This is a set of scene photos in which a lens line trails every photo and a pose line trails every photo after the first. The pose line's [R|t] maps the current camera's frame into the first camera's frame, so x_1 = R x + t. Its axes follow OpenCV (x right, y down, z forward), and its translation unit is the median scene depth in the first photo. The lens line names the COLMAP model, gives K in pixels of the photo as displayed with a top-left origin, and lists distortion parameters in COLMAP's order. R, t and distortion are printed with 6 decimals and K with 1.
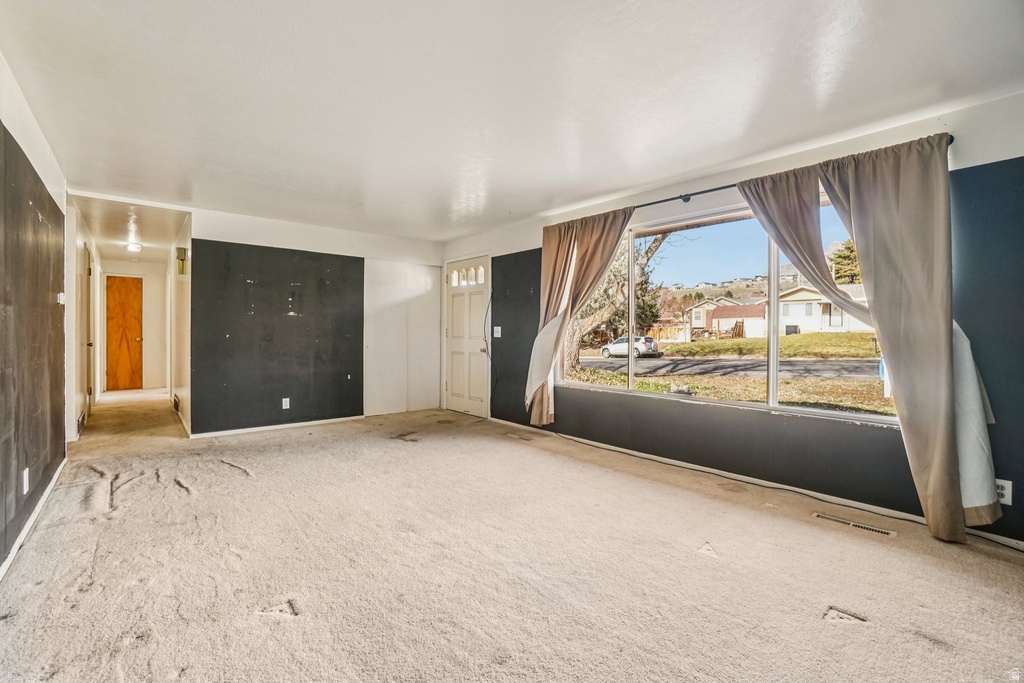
lens RADIAL K [[451.9, 0, 511.9], [0, 451.9, 335.1], [0, 0, 1]] dist [-0.042398, 0.005198]
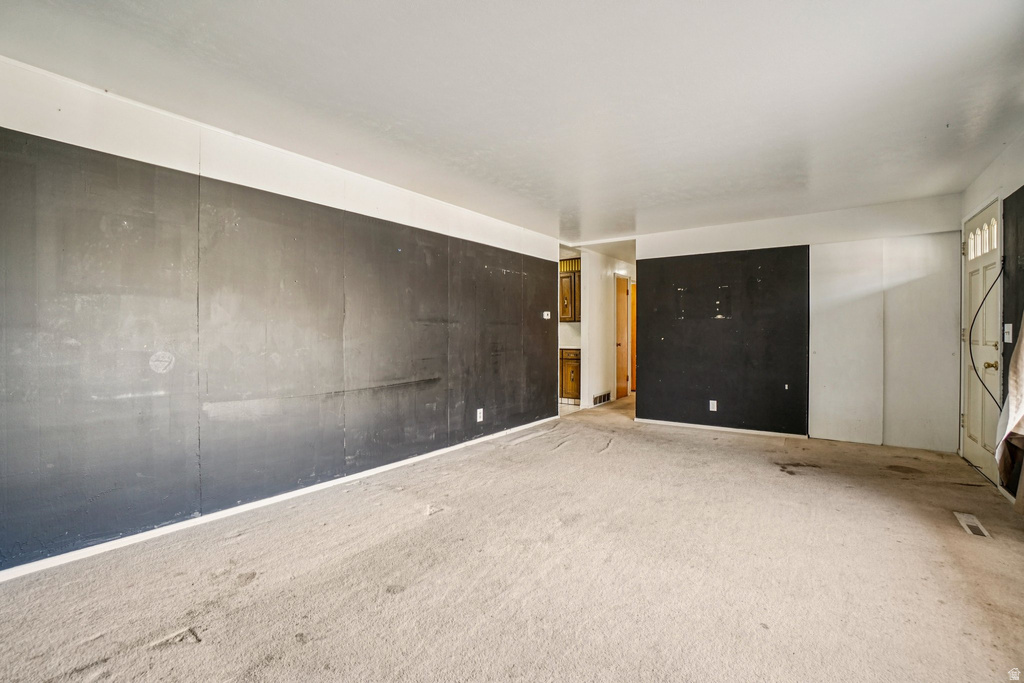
lens RADIAL K [[451.9, 0, 489.0], [0, 451.9, 340.2], [0, 0, 1]] dist [-0.042398, 0.005198]
pose [[0.211660, 0.006499, -0.977322, 0.570590], [-0.001431, 0.999979, 0.006340, -0.001669], [0.977342, 0.000057, 0.211665, 0.440554]]
